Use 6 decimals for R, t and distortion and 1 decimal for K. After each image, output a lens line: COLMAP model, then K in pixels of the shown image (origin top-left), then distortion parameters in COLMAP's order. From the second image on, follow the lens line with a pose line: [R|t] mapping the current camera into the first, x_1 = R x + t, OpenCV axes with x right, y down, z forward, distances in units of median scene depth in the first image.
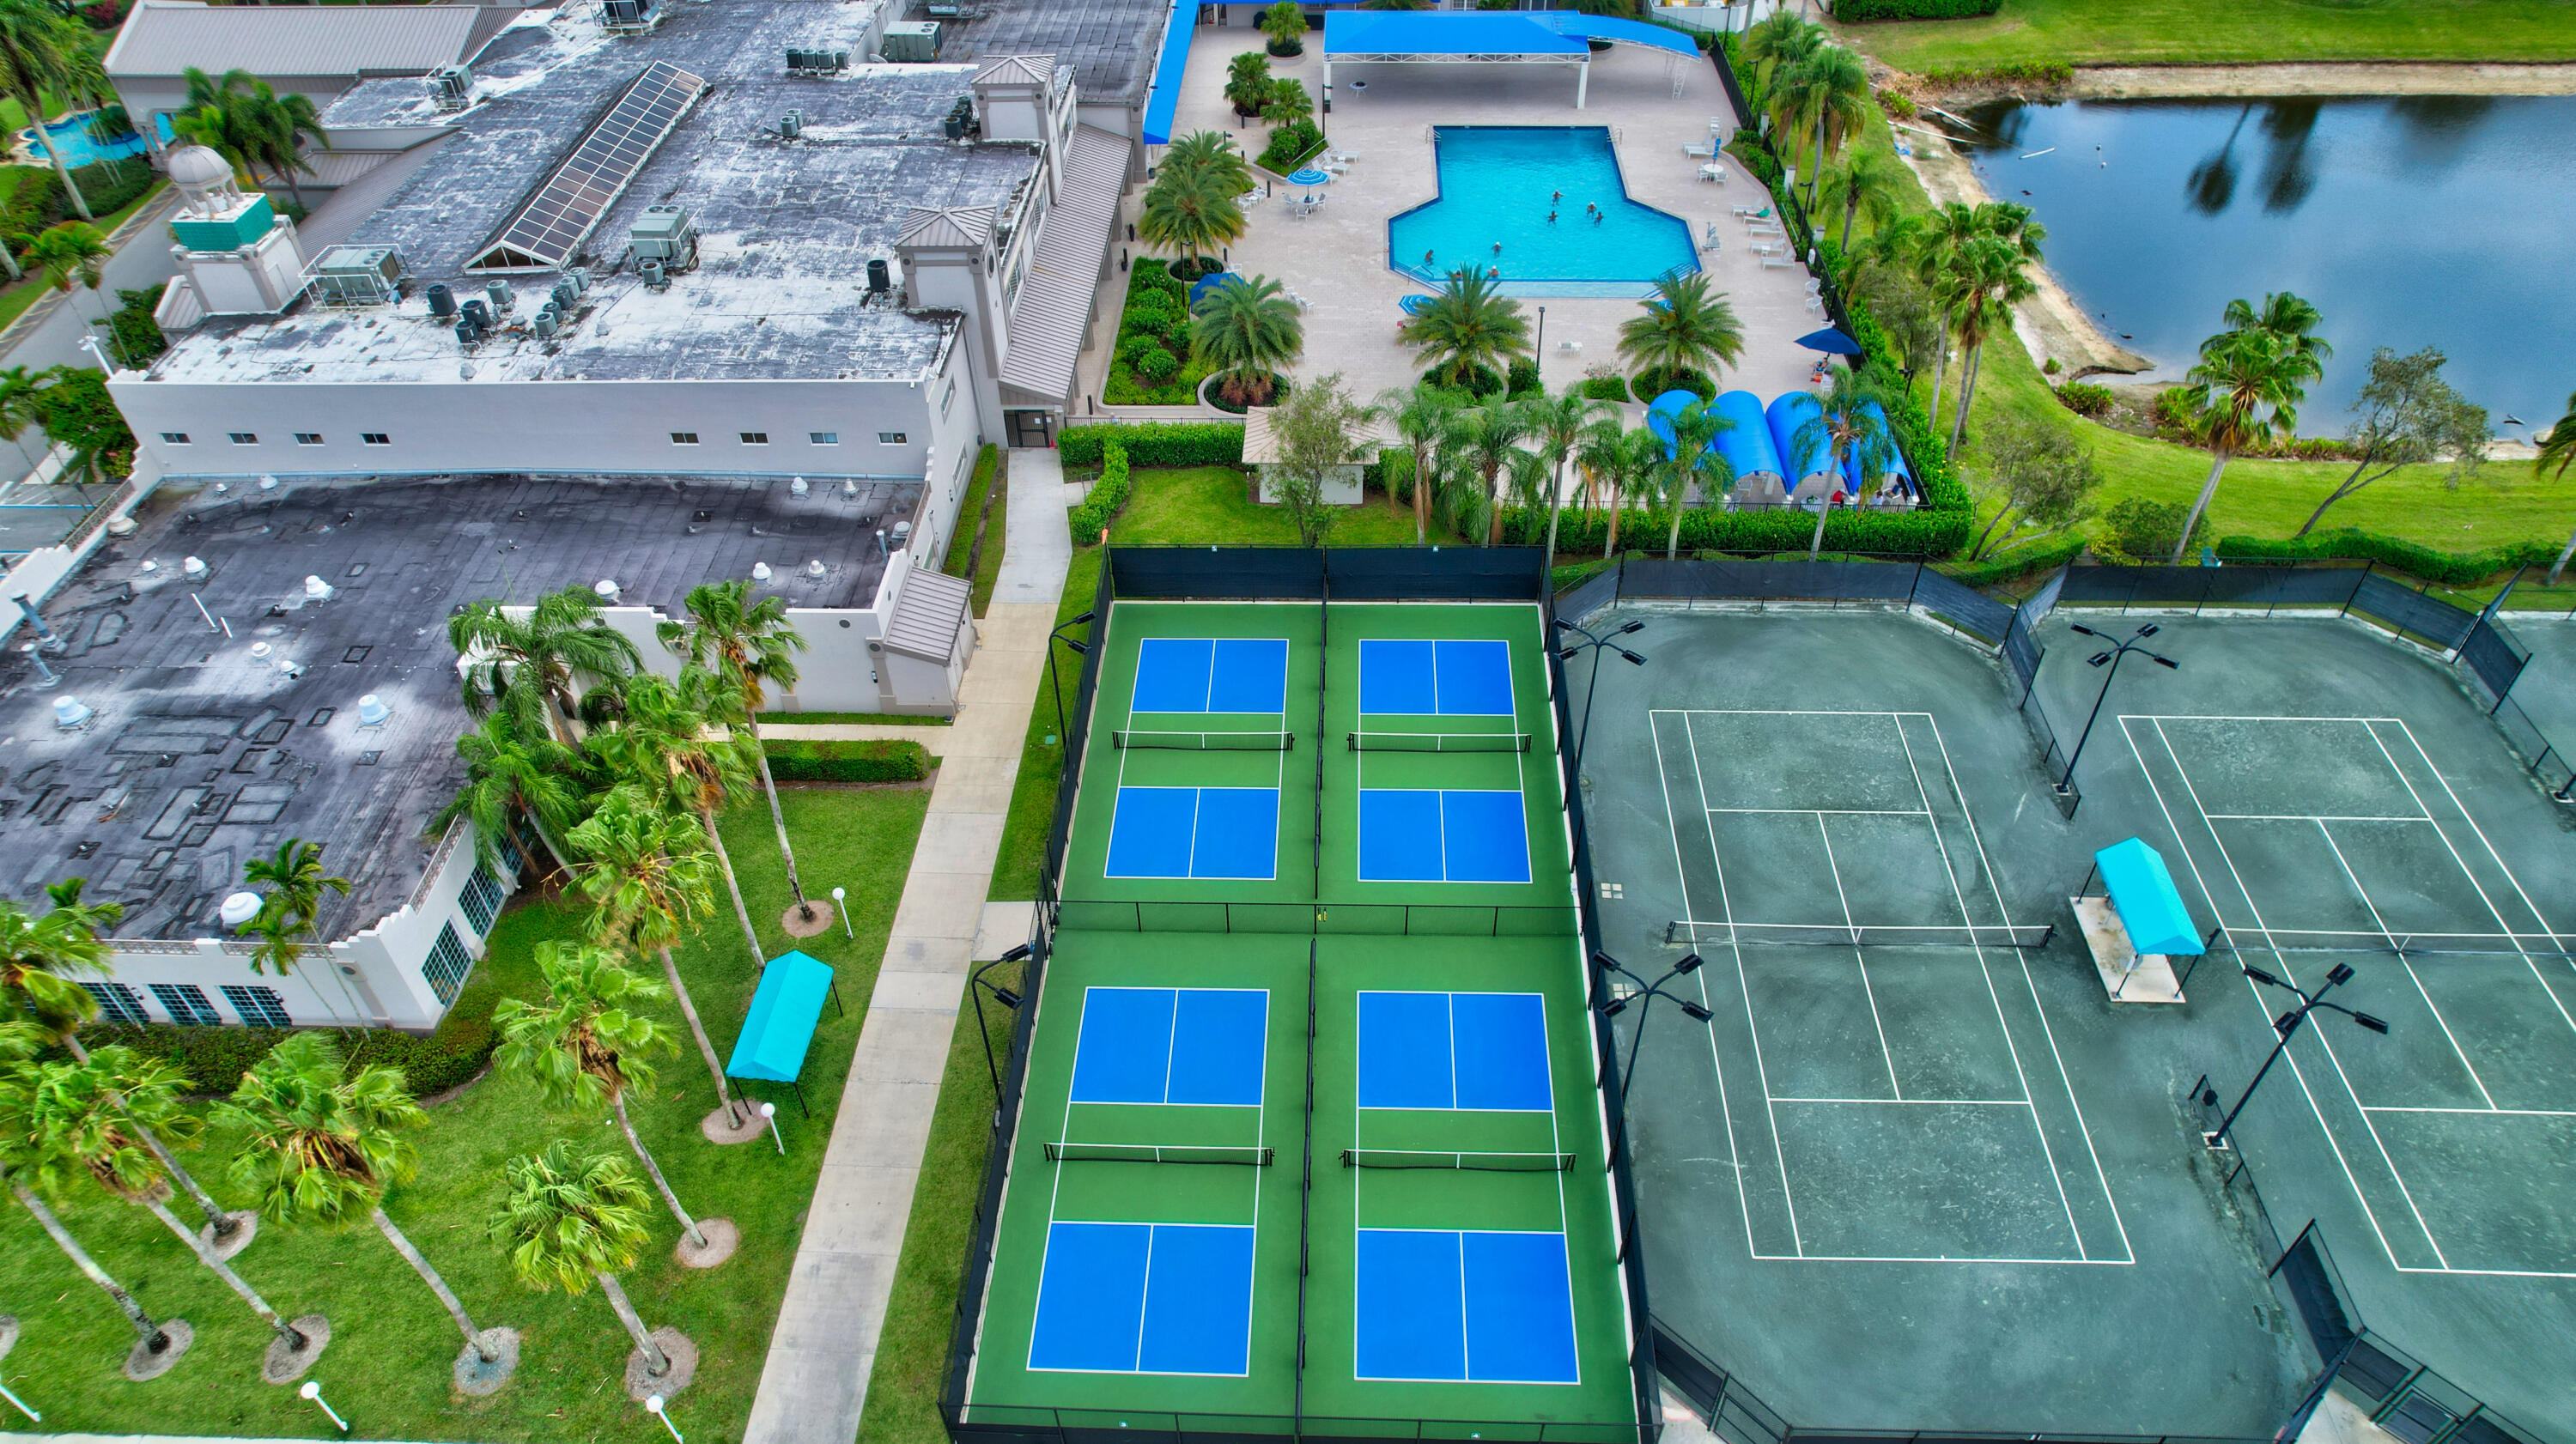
lens RADIAL K [[1661.9, 0, 1288.0], [0, 1661.9, 722.0], [0, 0, 1]] dist [-0.069250, 0.070019]
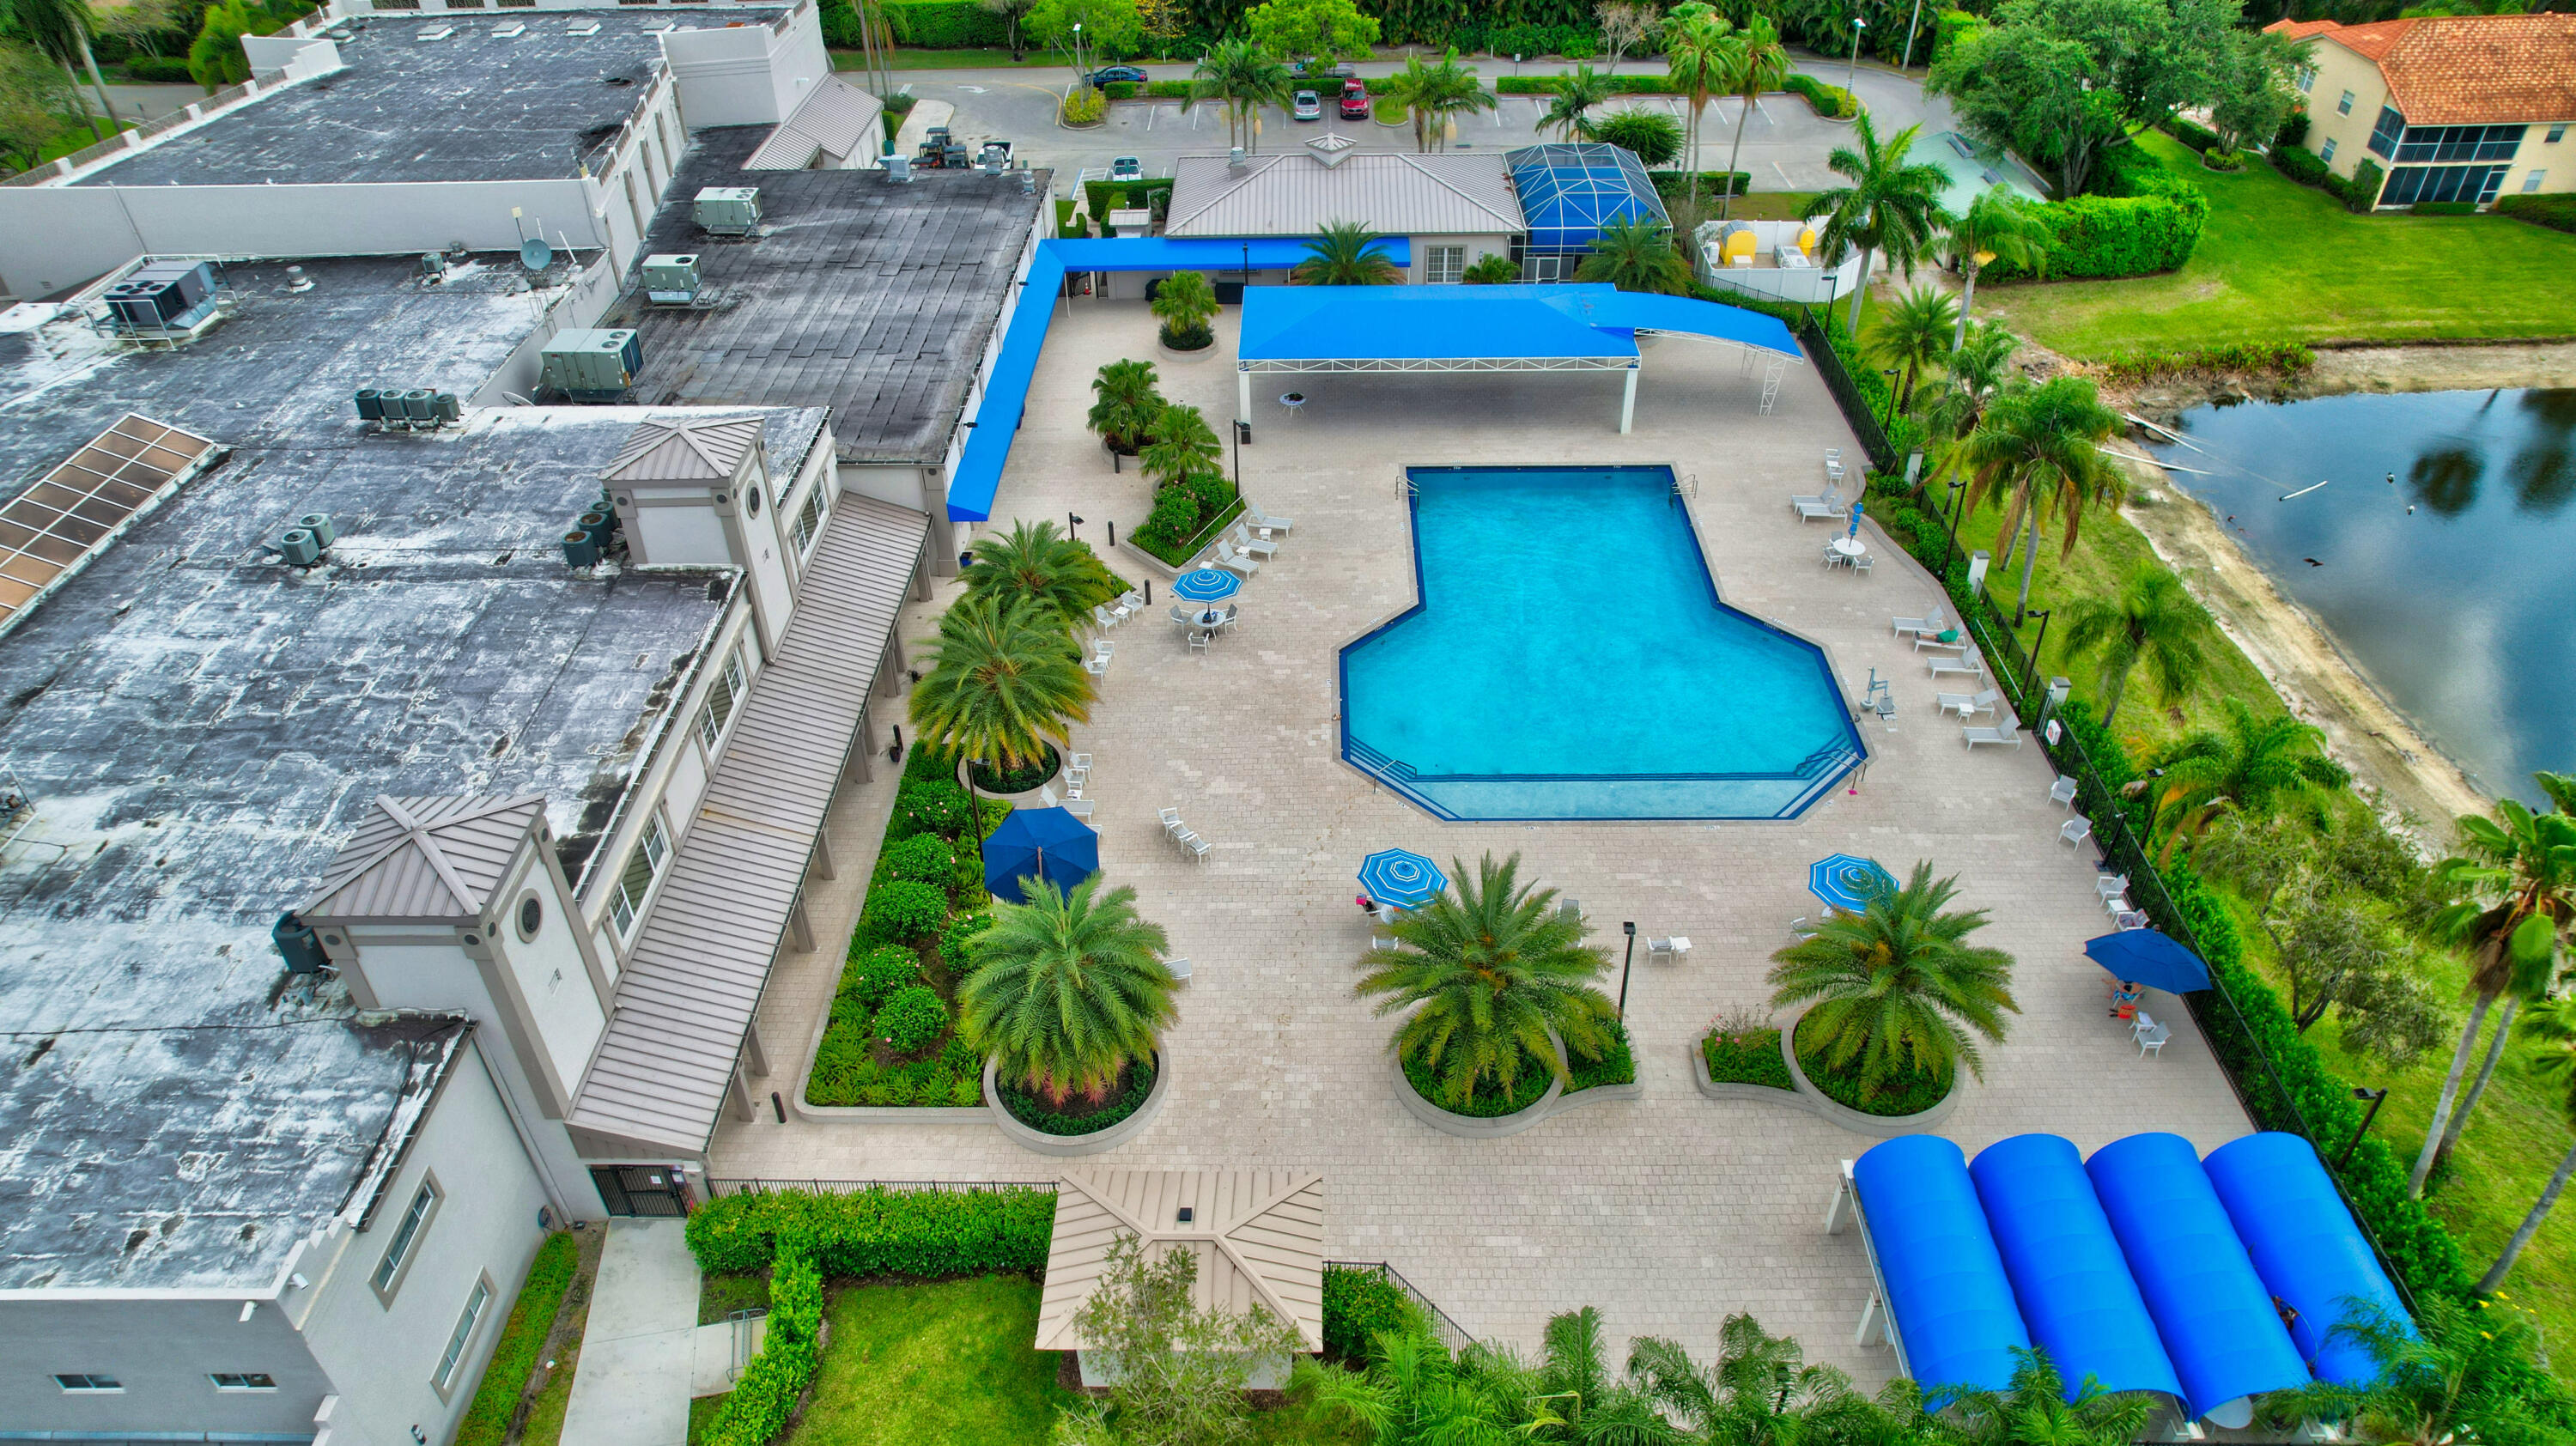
lens RADIAL K [[1662.1, 0, 1288.0], [0, 1662.1, 723.0], [0, 0, 1]] dist [-0.069250, 0.070019]
pose [[0.999708, -0.014145, 0.019595, 0.029419], [0.015828, 0.995943, -0.088587, -0.224334], [-0.018262, 0.088871, 0.995876, 0.390424]]
